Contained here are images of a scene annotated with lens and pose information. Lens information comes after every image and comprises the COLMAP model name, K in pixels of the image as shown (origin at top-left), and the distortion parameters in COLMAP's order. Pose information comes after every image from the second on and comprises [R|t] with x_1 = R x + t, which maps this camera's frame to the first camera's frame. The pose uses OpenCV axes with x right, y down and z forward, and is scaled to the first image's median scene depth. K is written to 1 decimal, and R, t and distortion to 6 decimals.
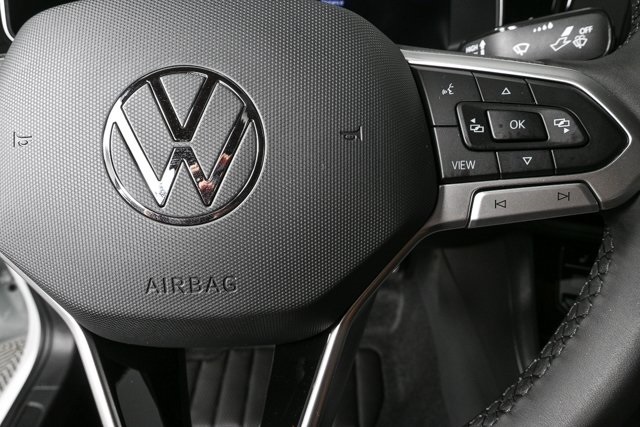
lens RADIAL K [[438.5, 0, 318.2], [0, 438.5, 212.4], [0, 0, 1]] dist [-0.001846, -0.000663]
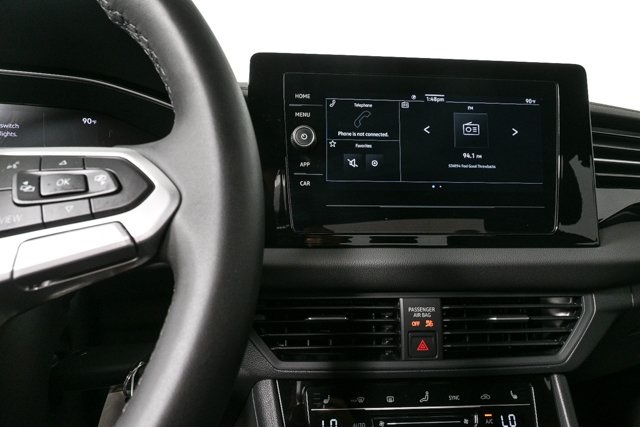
lens RADIAL K [[438.5, 0, 326.5], [0, 438.5, 209.1], [0, 0, 1]] dist [-0.001846, -0.000663]
pose [[0.947439, -0.015242, 0.319572, 0.722619], [0.174698, 0.861453, -0.476843, 0.511163], [-0.268028, 0.507608, 0.818838, -0.078632]]
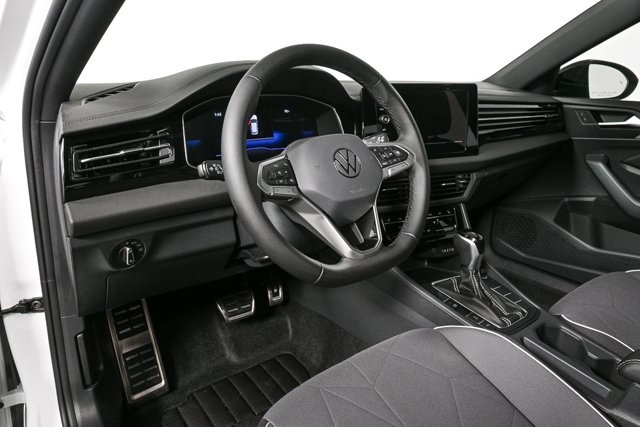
lens RADIAL K [[438.5, 0, 318.5], [0, 438.5, 214.5], [0, 0, 1]] dist [-0.001846, -0.000663]
pose [[0.798659, -0.183455, 0.573139, -3.014302], [0.339062, 0.924019, -0.176708, 0.979169], [-0.497174, 0.335459, 0.800178, -2.203384]]
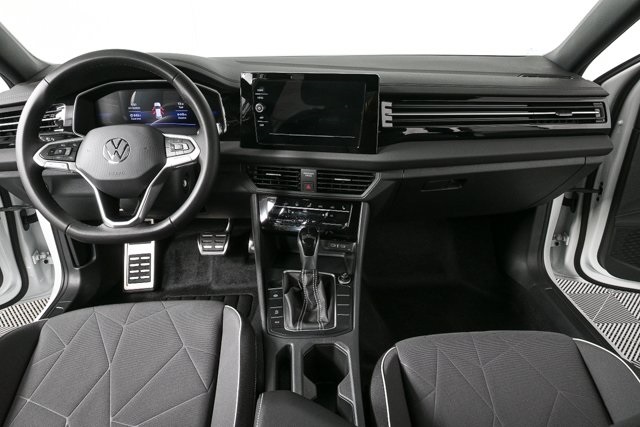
lens RADIAL K [[438.5, 0, 321.8], [0, 438.5, 213.3], [0, 0, 1]] dist [-0.001846, -0.000663]
pose [[0.999210, -0.032225, 0.023259, 2.061653], [0.035555, 0.986329, -0.160905, 1.553258], [-0.017755, 0.161604, 0.986696, -4.261403]]
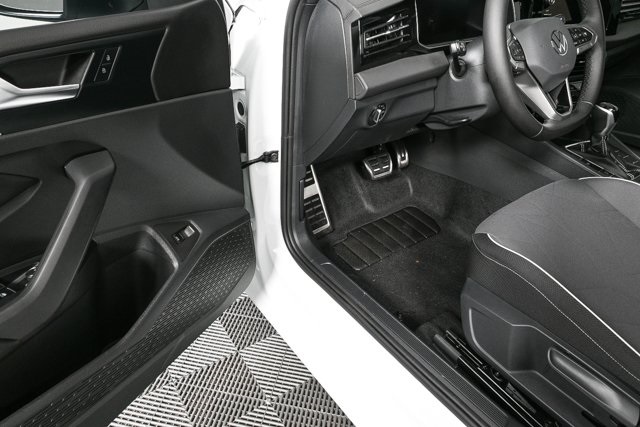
lens RADIAL K [[438.5, 0, 317.8], [0, 438.5, 211.4], [0, 0, 1]] dist [-0.001846, -0.000663]
pose [[0.810323, -0.313409, 0.495127, -5.941311], [0.325208, 0.943411, 0.064932, 0.497323], [-0.487458, 0.108404, 0.866391, -2.080052]]
